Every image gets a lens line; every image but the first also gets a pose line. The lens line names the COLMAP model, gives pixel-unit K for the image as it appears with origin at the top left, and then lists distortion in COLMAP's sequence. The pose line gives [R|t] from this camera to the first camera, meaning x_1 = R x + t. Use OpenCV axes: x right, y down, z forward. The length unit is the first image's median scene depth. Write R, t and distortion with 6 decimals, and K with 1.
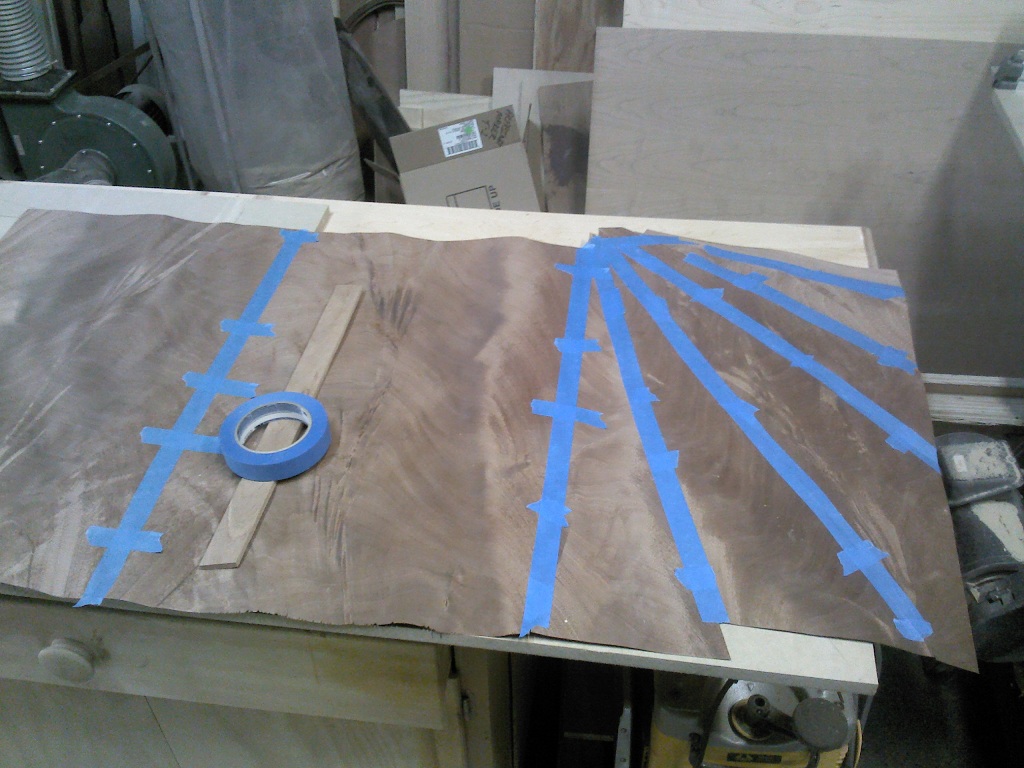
lens RADIAL K [[970.1, 0, 512.0], [0, 970.1, 384.0], [0, 0, 1]] dist [0.203457, -0.463257]
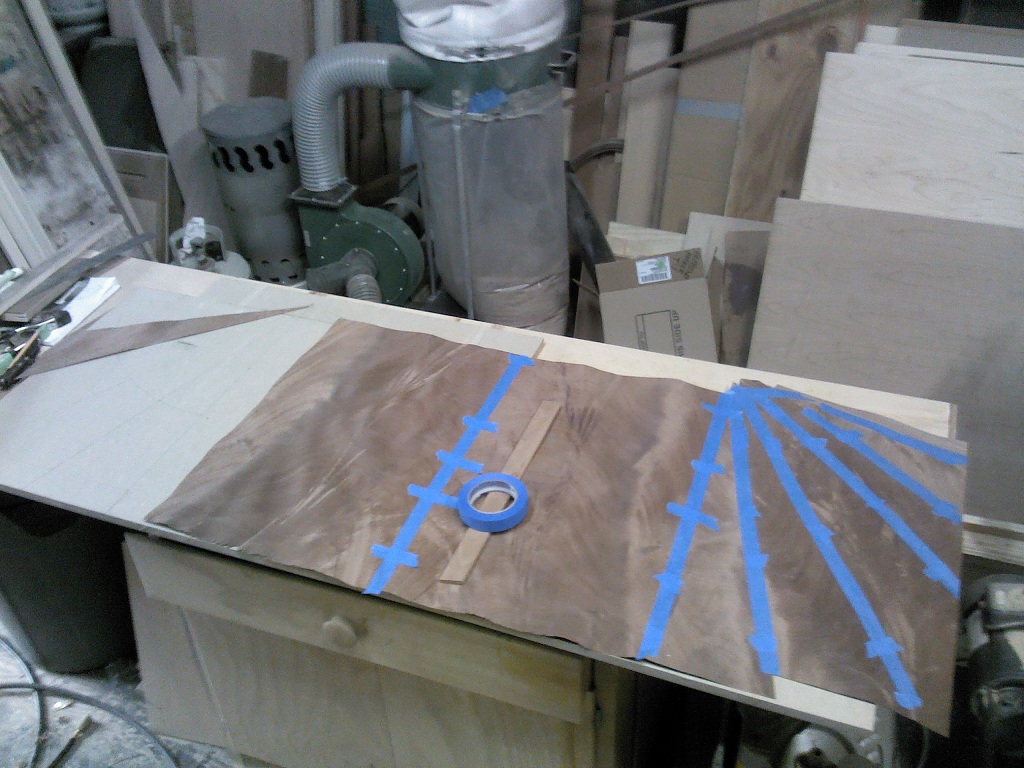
lens RADIAL K [[970.1, 0, 512.0], [0, 970.1, 384.0], [0, 0, 1]] dist [0.203457, -0.463257]
pose [[0.975143, 0.117113, -0.188095, 0.042758], [-0.130344, 0.989679, -0.059546, -0.037684], [0.179180, 0.082583, 0.980344, -0.426123]]
